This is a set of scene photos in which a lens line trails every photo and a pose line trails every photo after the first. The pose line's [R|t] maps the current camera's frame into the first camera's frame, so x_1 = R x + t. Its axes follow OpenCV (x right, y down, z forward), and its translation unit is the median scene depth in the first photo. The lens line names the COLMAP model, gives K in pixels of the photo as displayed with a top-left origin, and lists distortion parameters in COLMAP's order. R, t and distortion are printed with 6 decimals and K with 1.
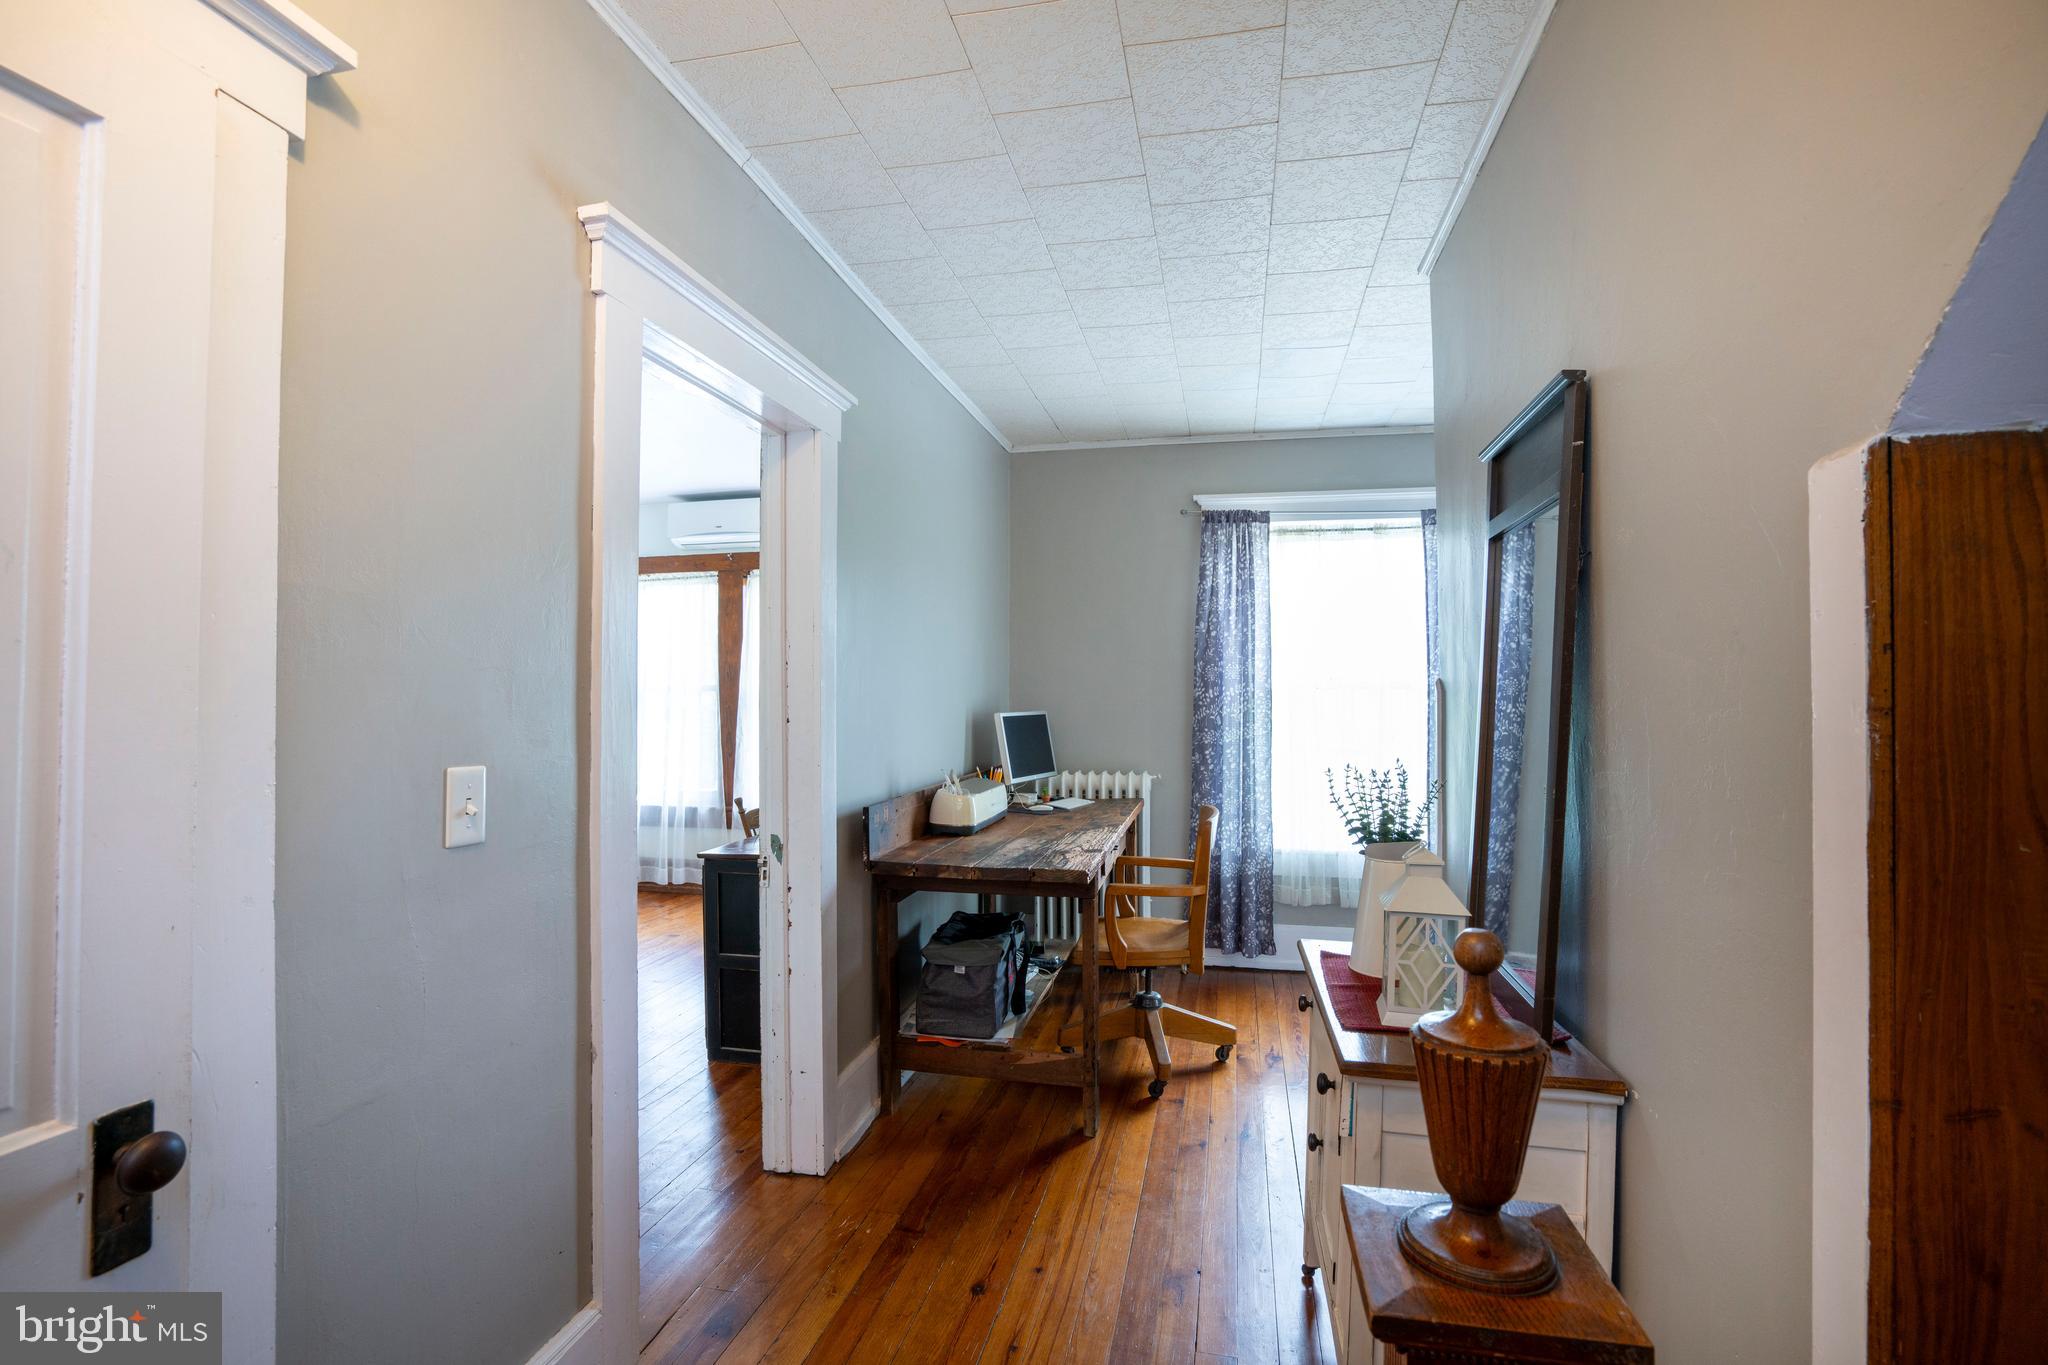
lens RADIAL K [[951.4, 0, 1010.4], [0, 951.4, 690.3], [0, 0, 1]] dist [-0.022352, 0.004950]
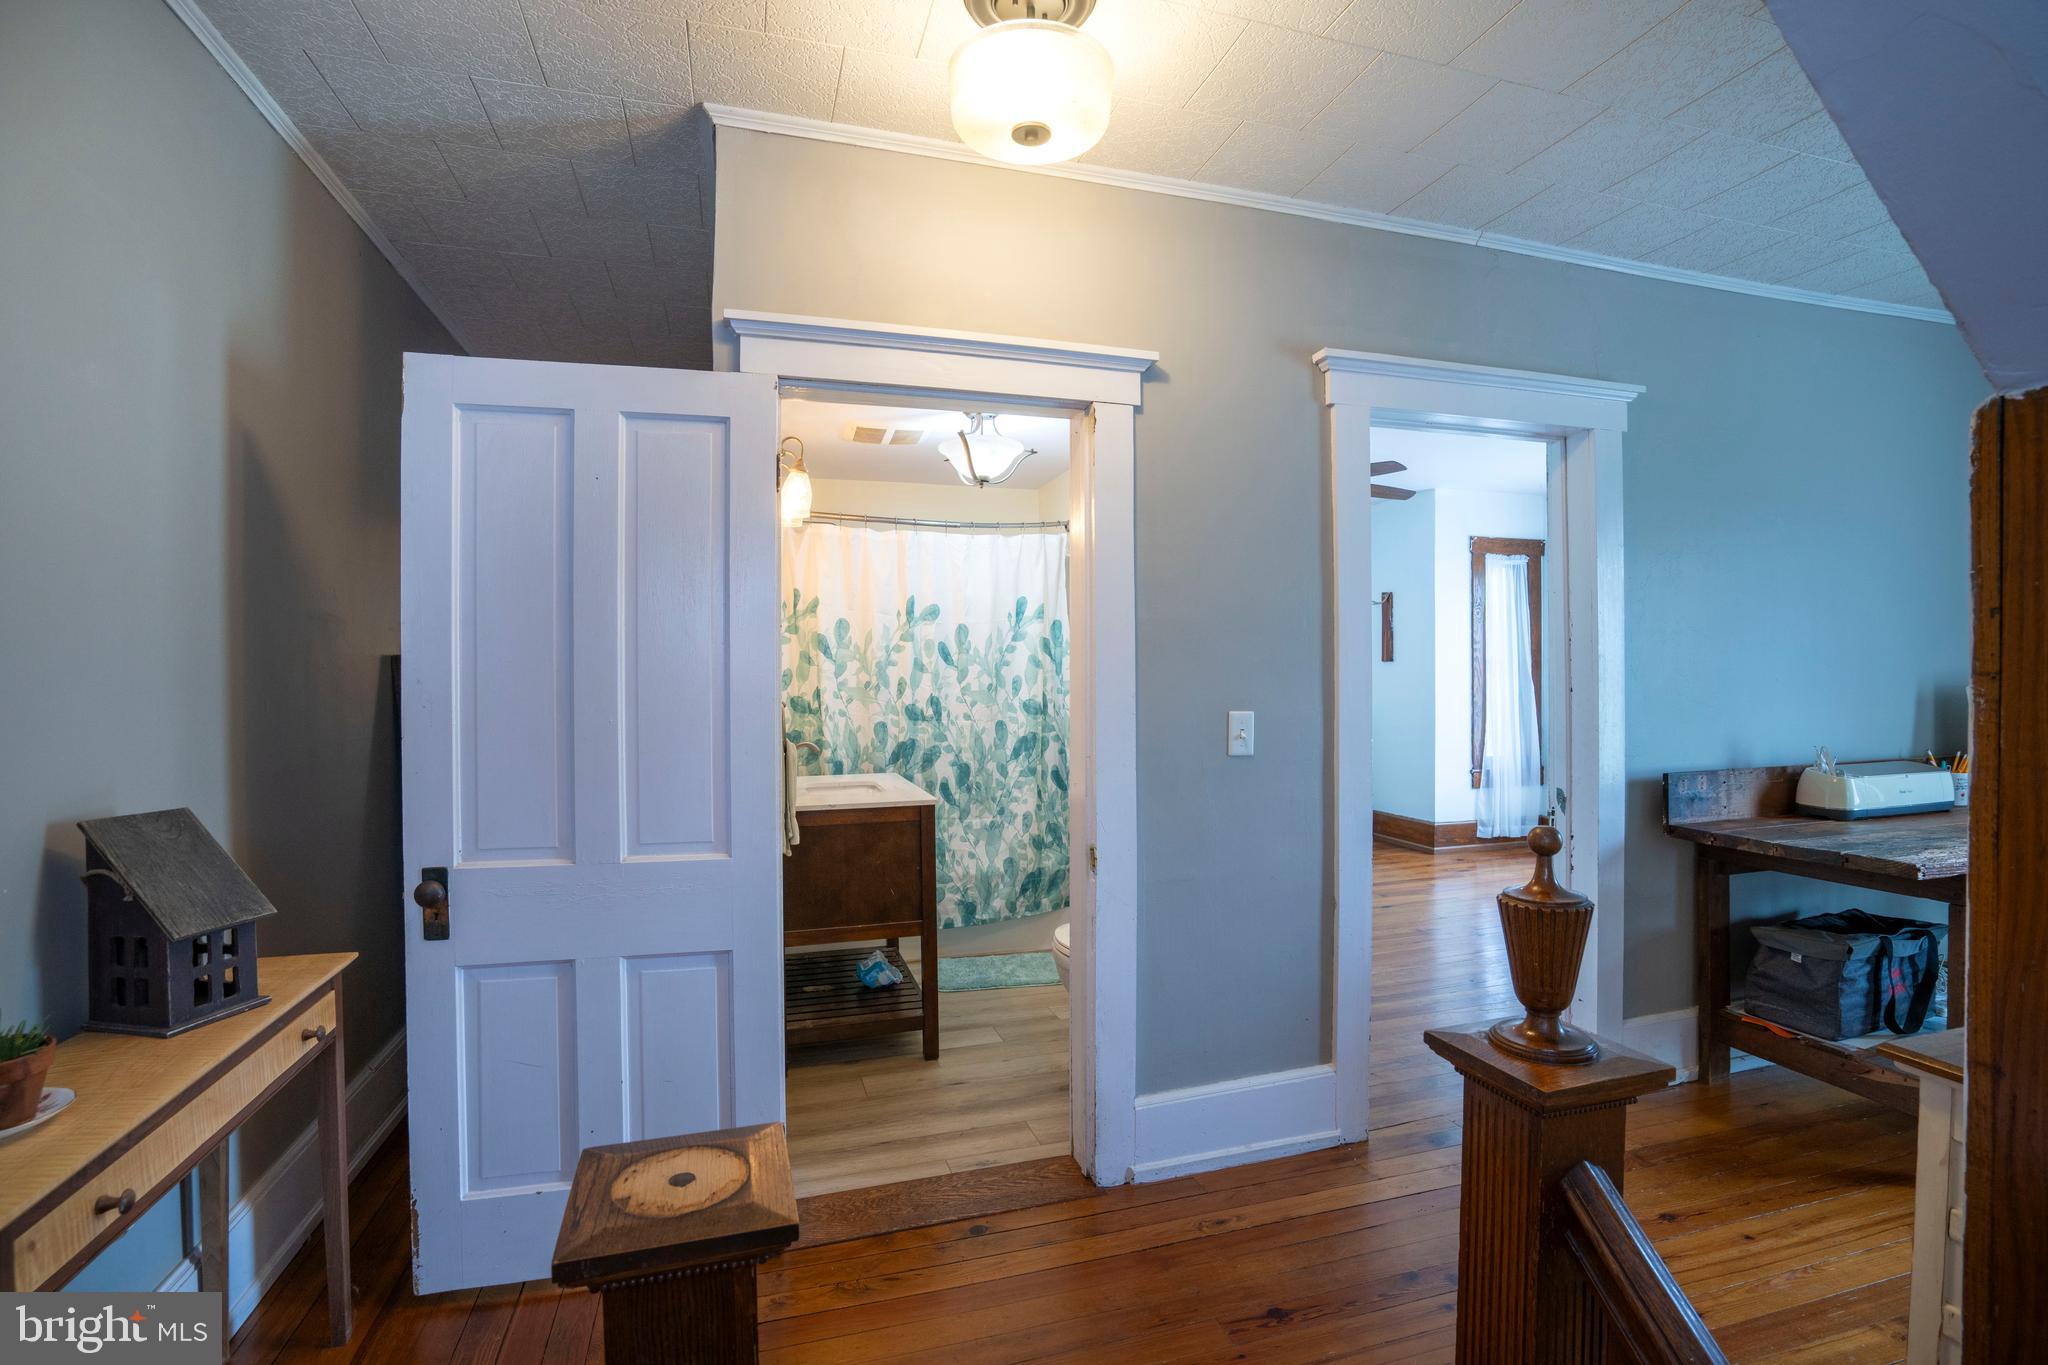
lens RADIAL K [[951.4, 0, 1023.7], [0, 951.4, 679.2], [0, 0, 1]] dist [-0.022352, 0.004950]
pose [[0.496719, -0.002501, -0.867908, 0.947800], [0.017390, 0.999824, 0.007072, 0.001102], [0.867737, -0.018605, 0.496675, -0.284323]]
